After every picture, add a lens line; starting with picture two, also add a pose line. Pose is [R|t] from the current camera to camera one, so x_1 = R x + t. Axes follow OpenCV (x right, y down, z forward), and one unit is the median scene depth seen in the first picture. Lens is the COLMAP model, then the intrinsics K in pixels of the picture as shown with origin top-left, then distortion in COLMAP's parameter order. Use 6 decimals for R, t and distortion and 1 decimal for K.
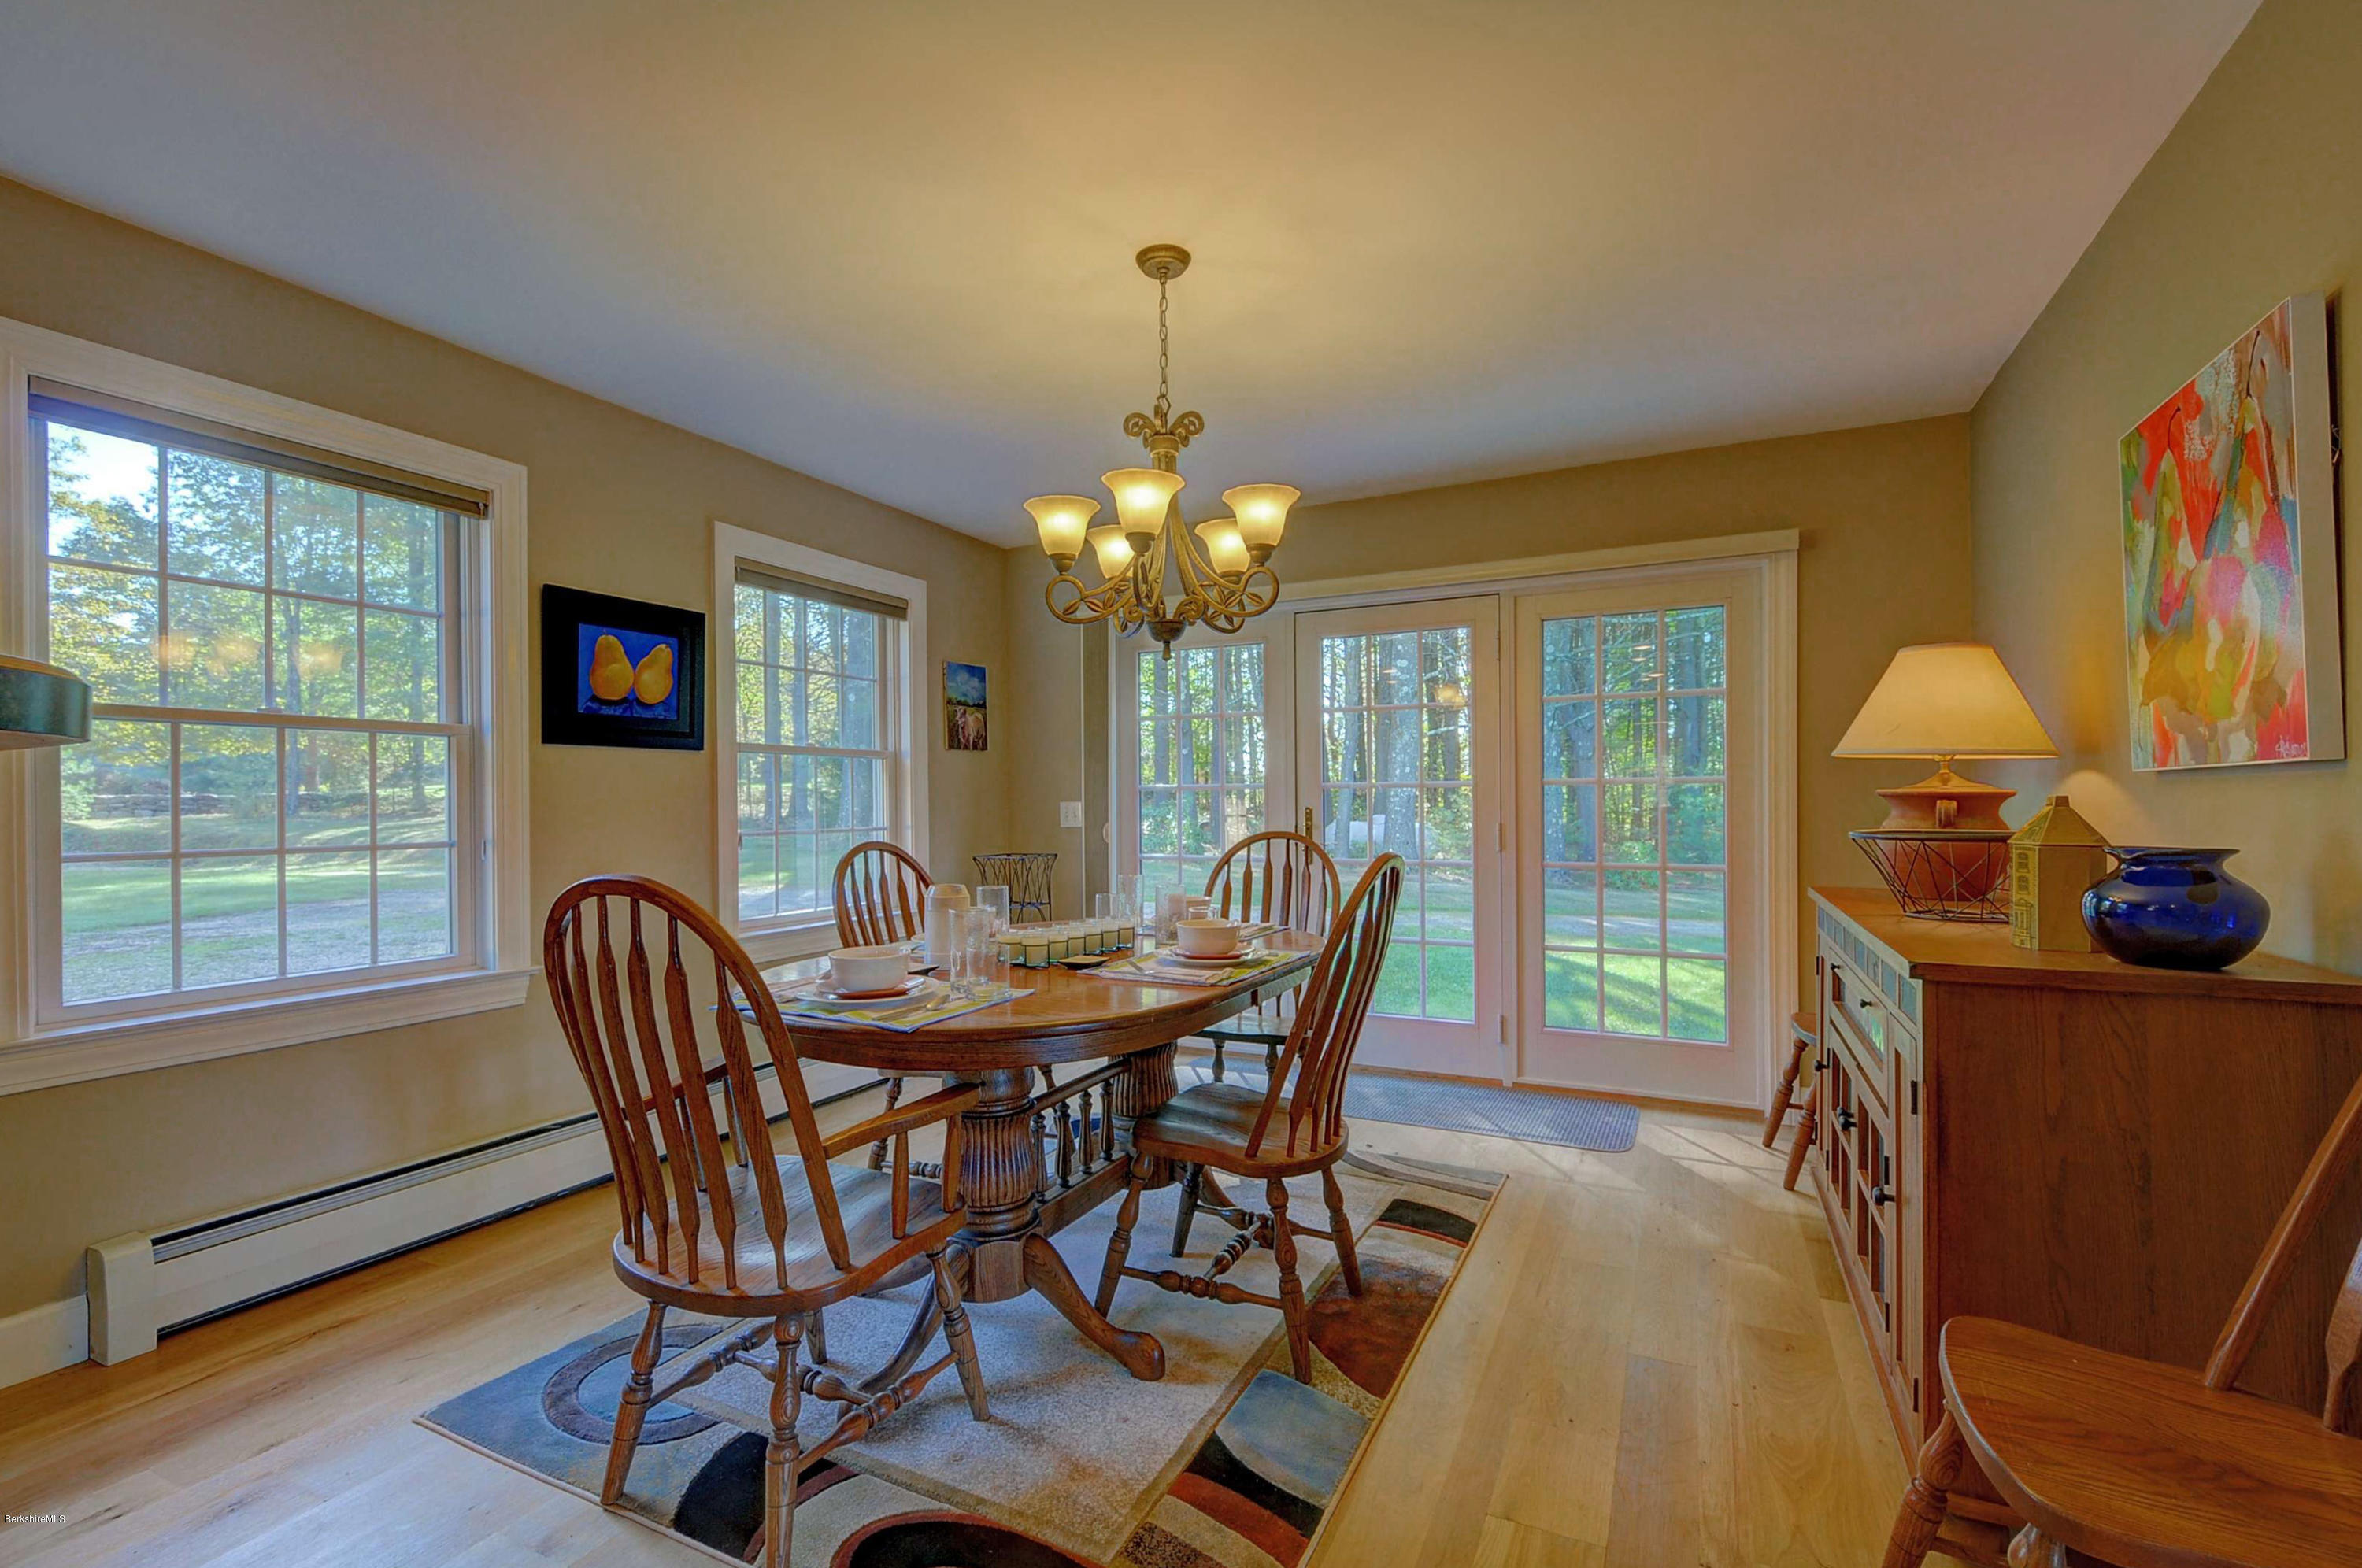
lens RADIAL K [[1037.1, 0, 1197.2], [0, 1037.1, 801.1], [0, 0, 1]] dist [0.008025, -0.004775]
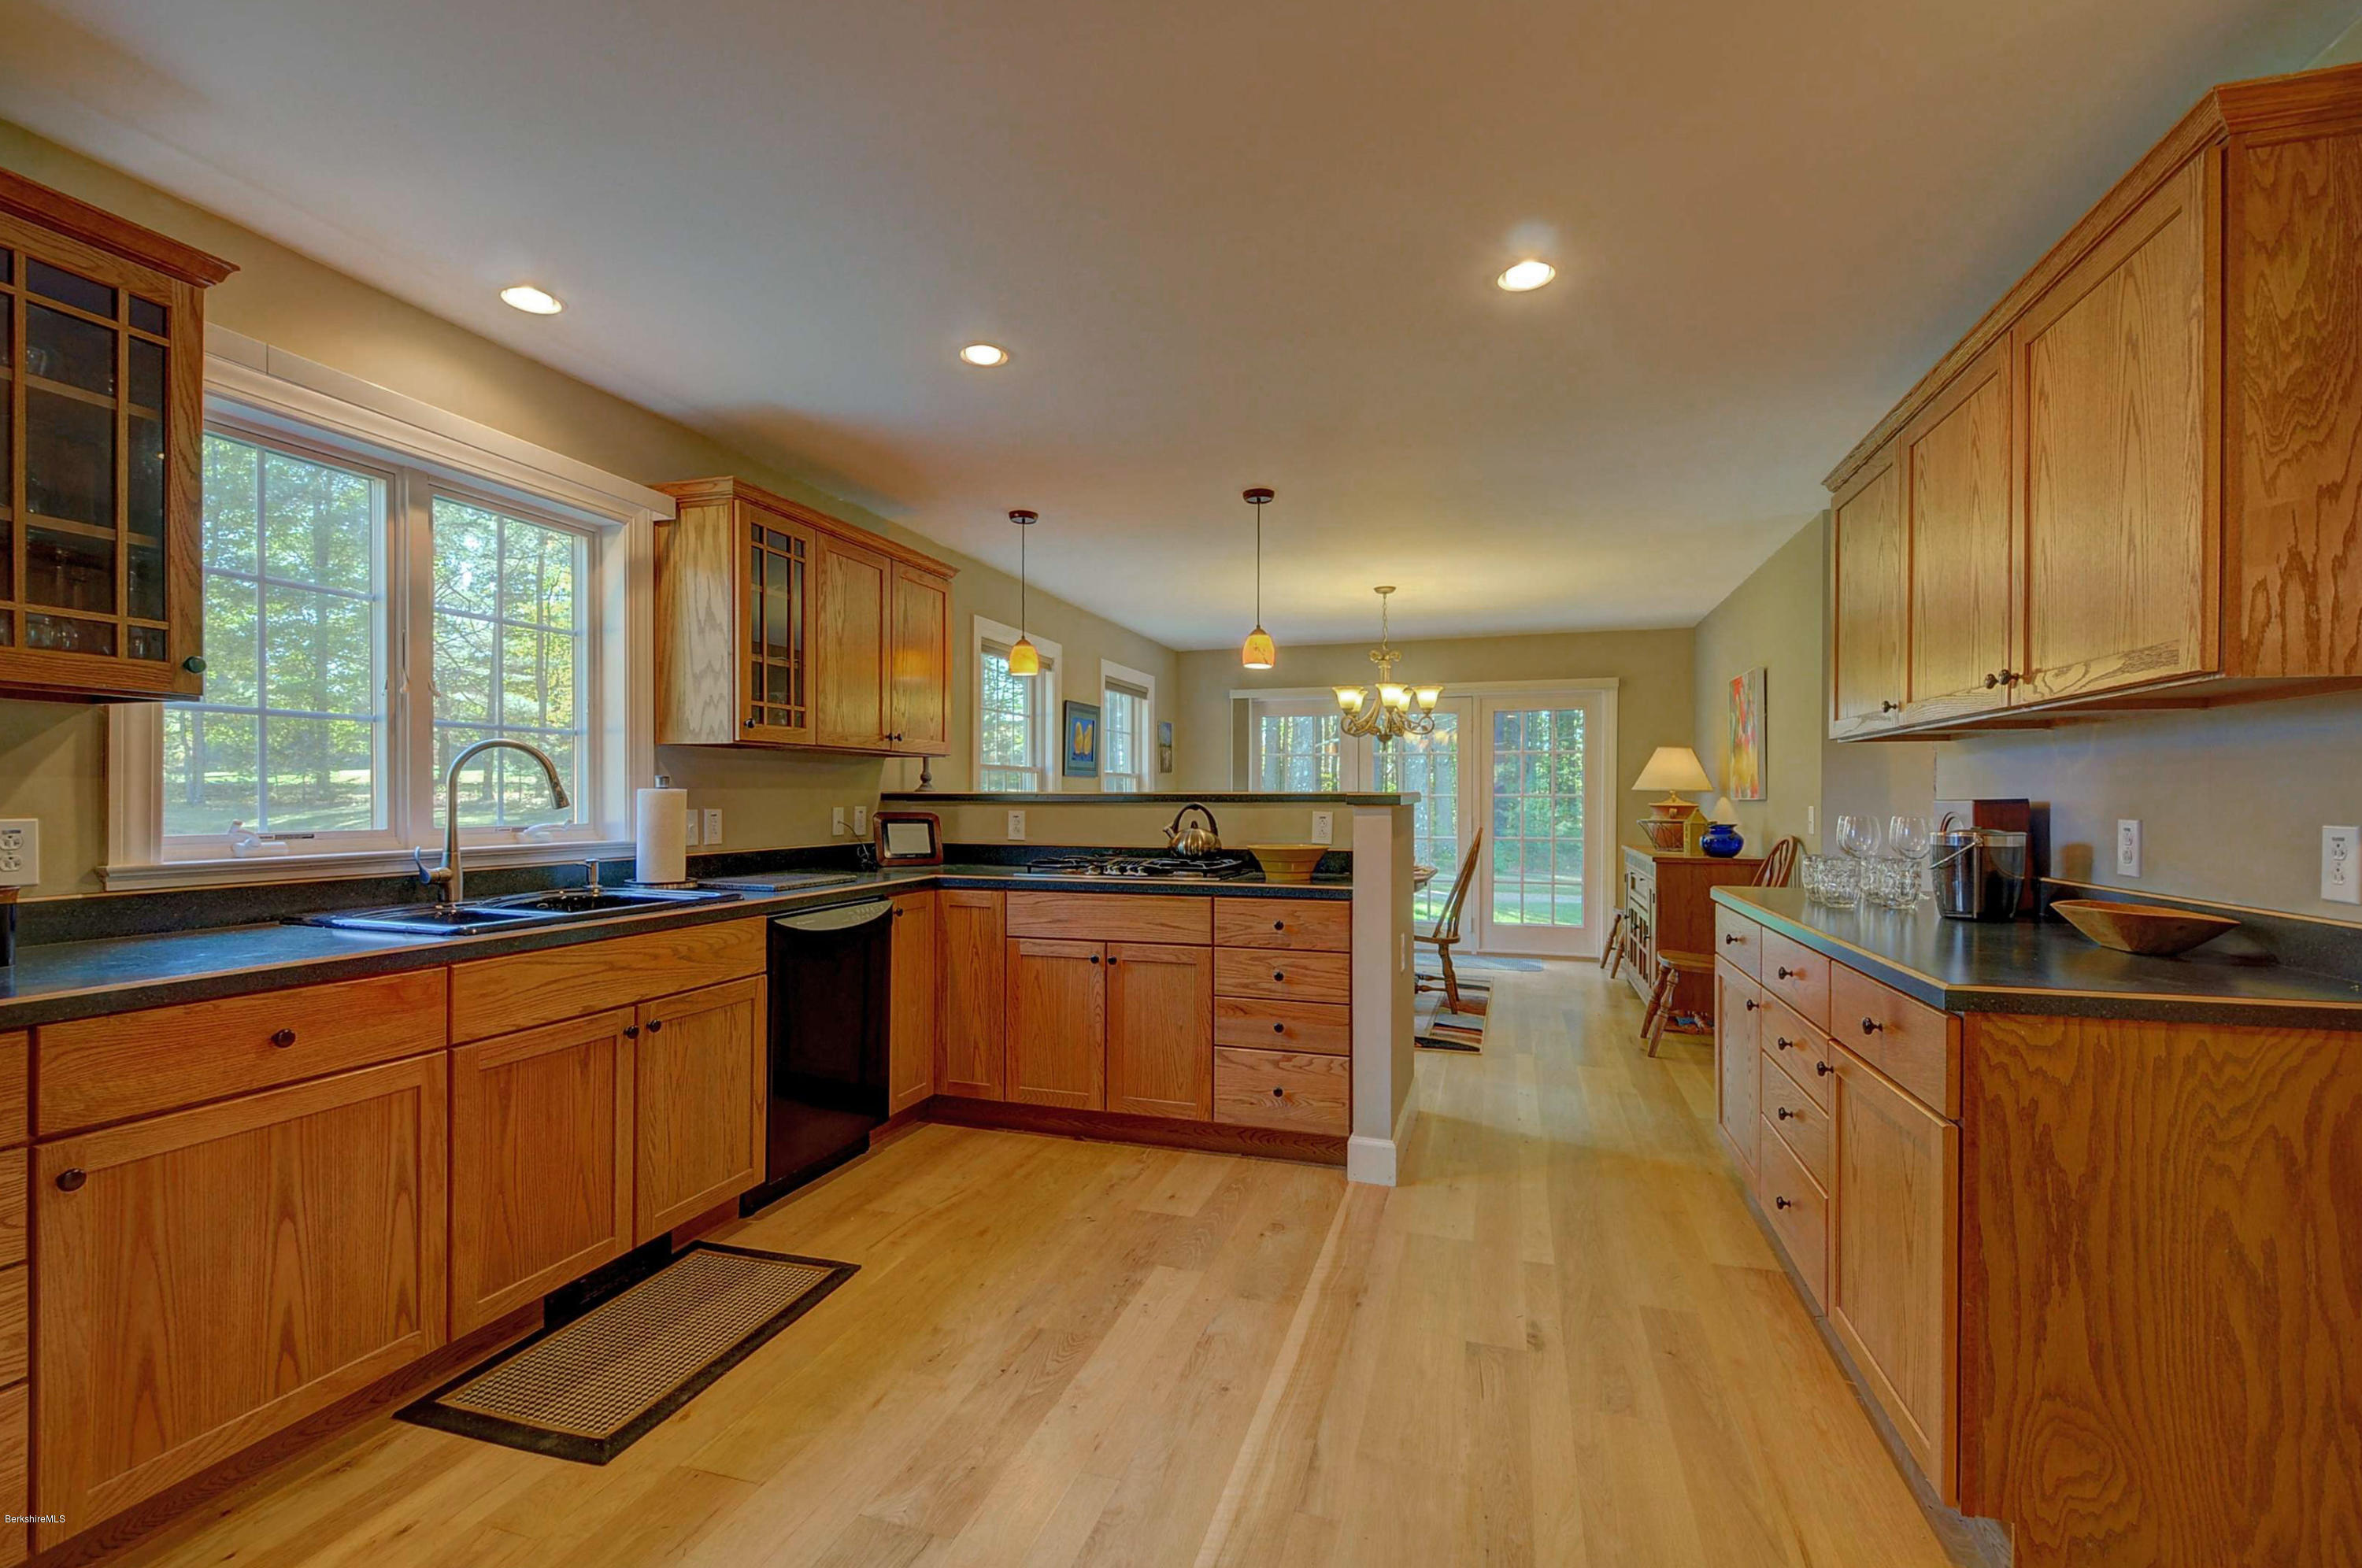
lens RADIAL K [[1037.1, 0, 1175.2], [0, 1037.1, 797.8], [0, 0, 1]] dist [0.008025, -0.004775]
pose [[0.990977, 0.010513, 0.133617, -0.607357], [-0.010835, 0.999940, 0.001682, -0.012347], [-0.133591, -0.003115, 0.991032, -0.994699]]
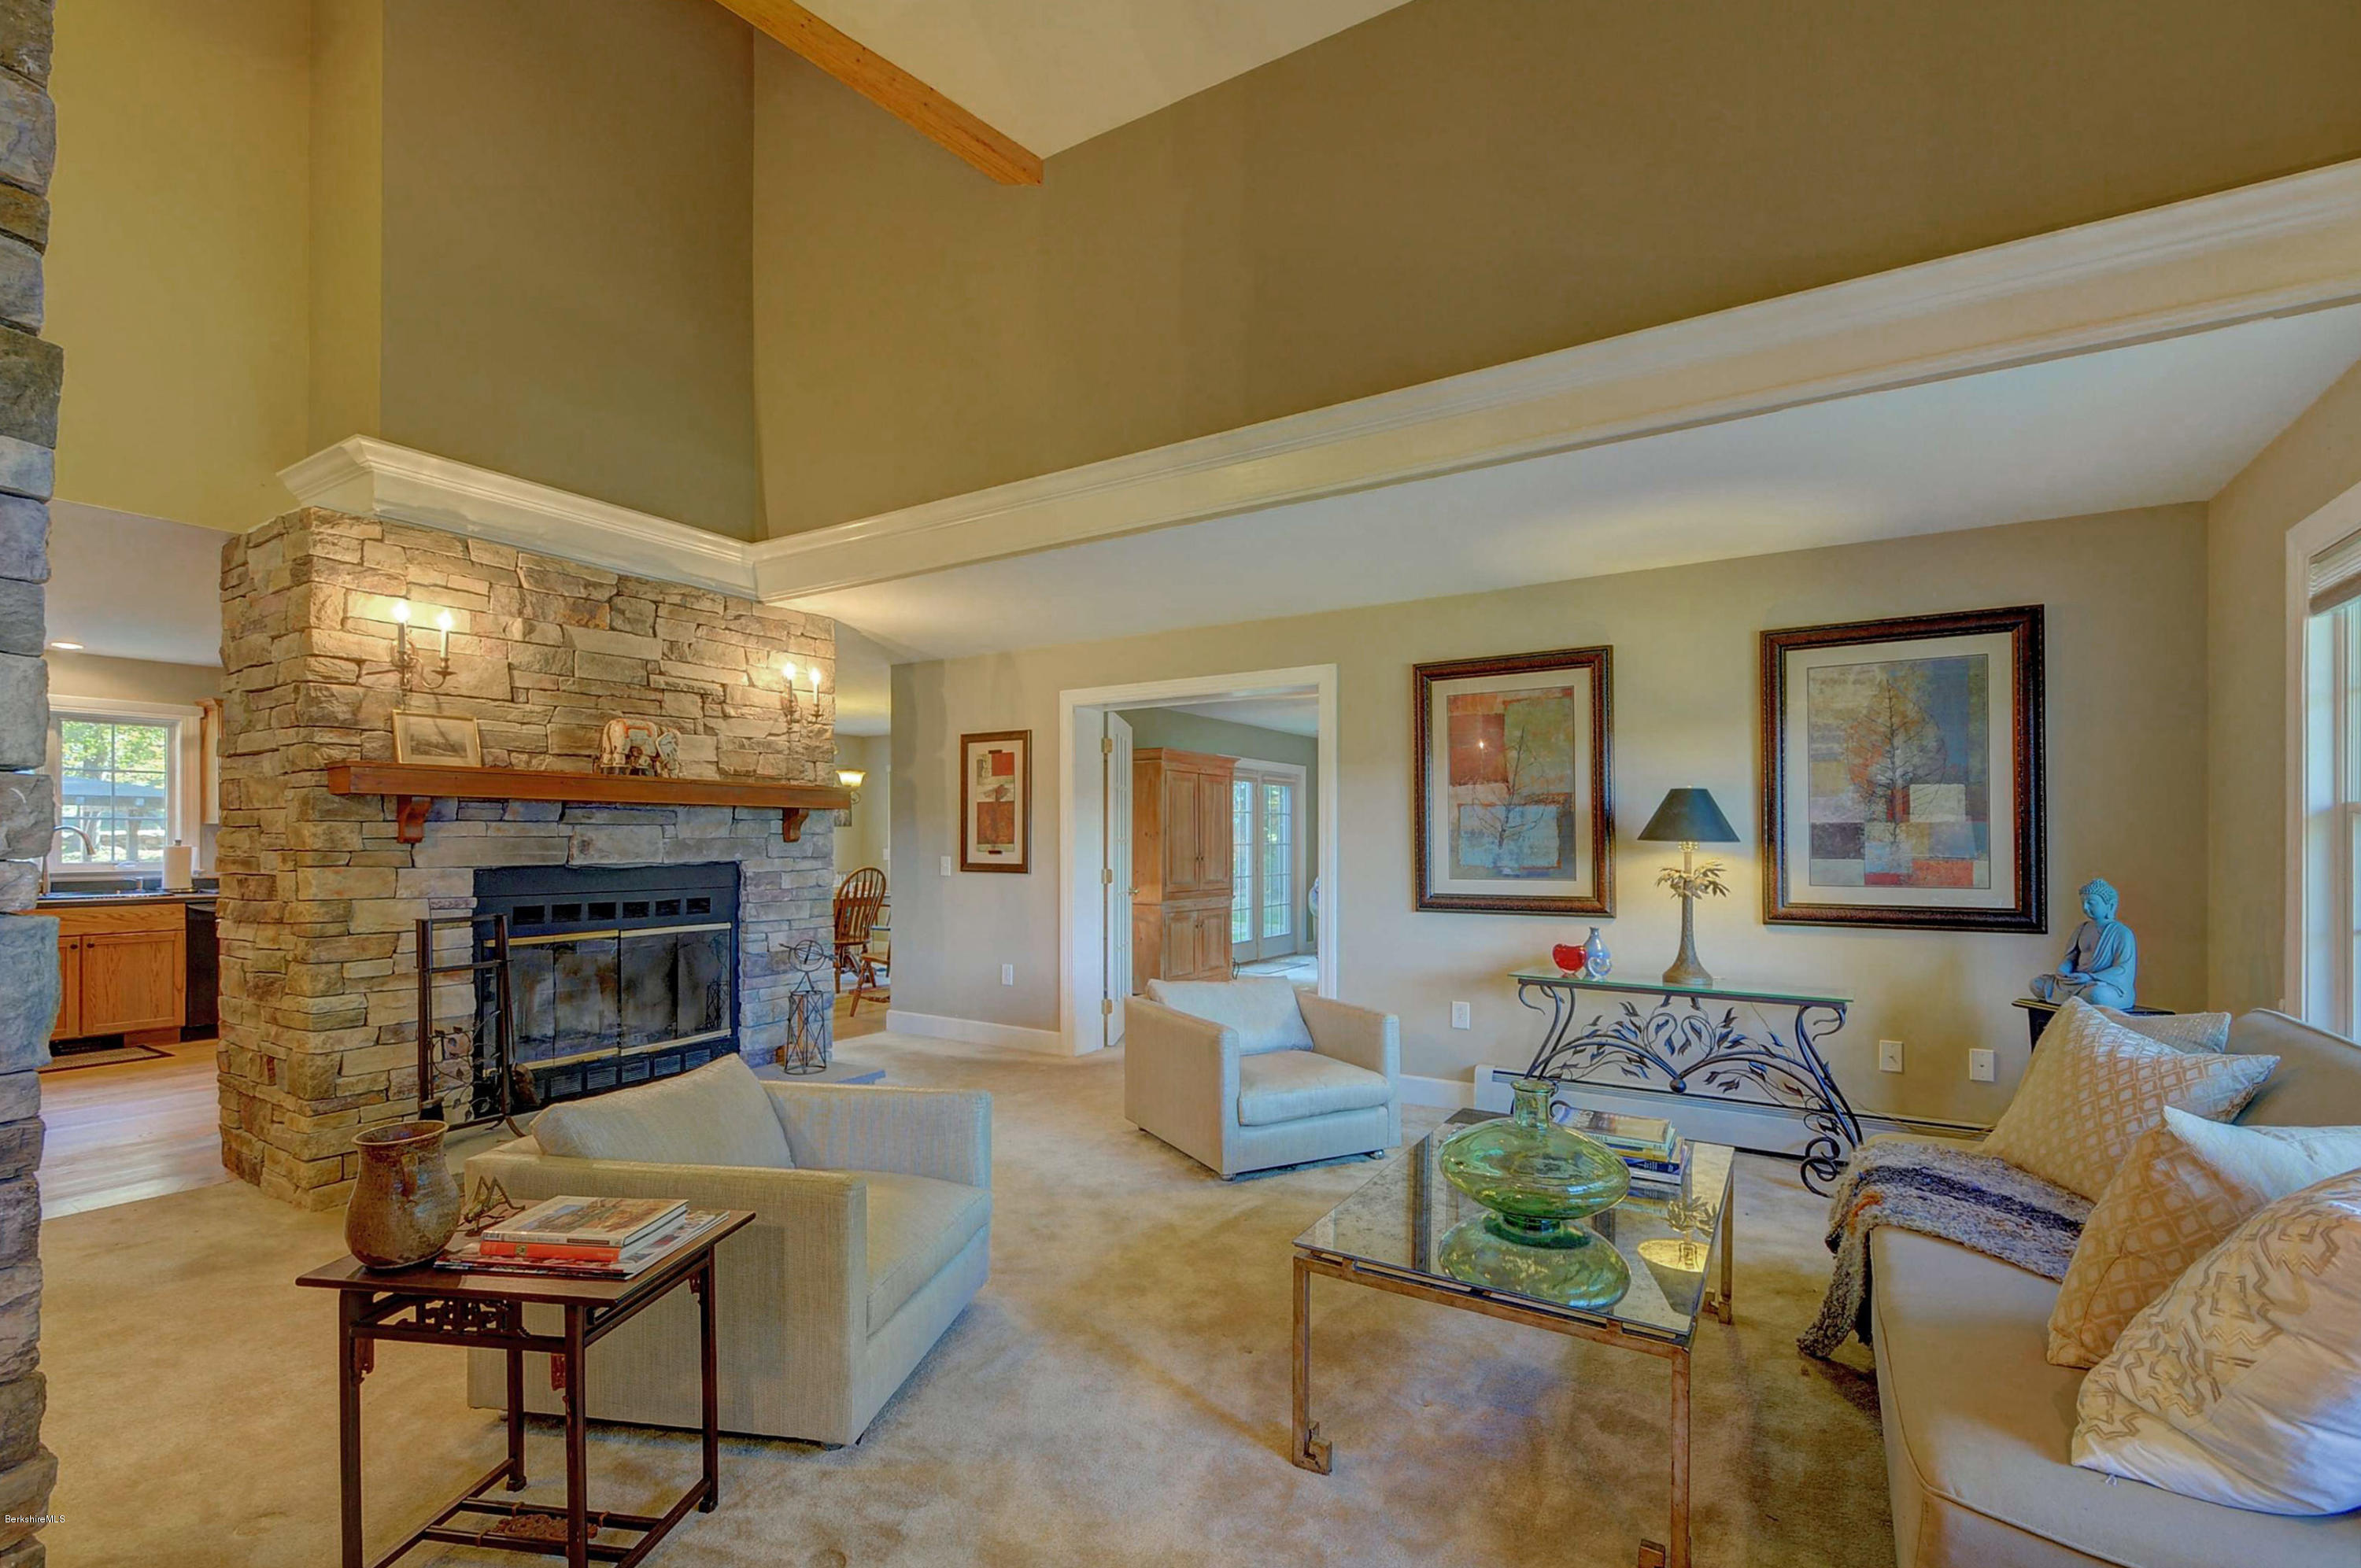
lens RADIAL K [[1036.6, 0, 1189.6], [0, 1036.6, 830.4], [0, 0, 1]] dist [0.008025, -0.004775]
pose [[0.995023, 0.003788, -0.099573, 1.153208], [-0.004312, 0.999978, -0.005051, -0.041523], [0.099552, 0.005455, 0.995017, -1.792454]]
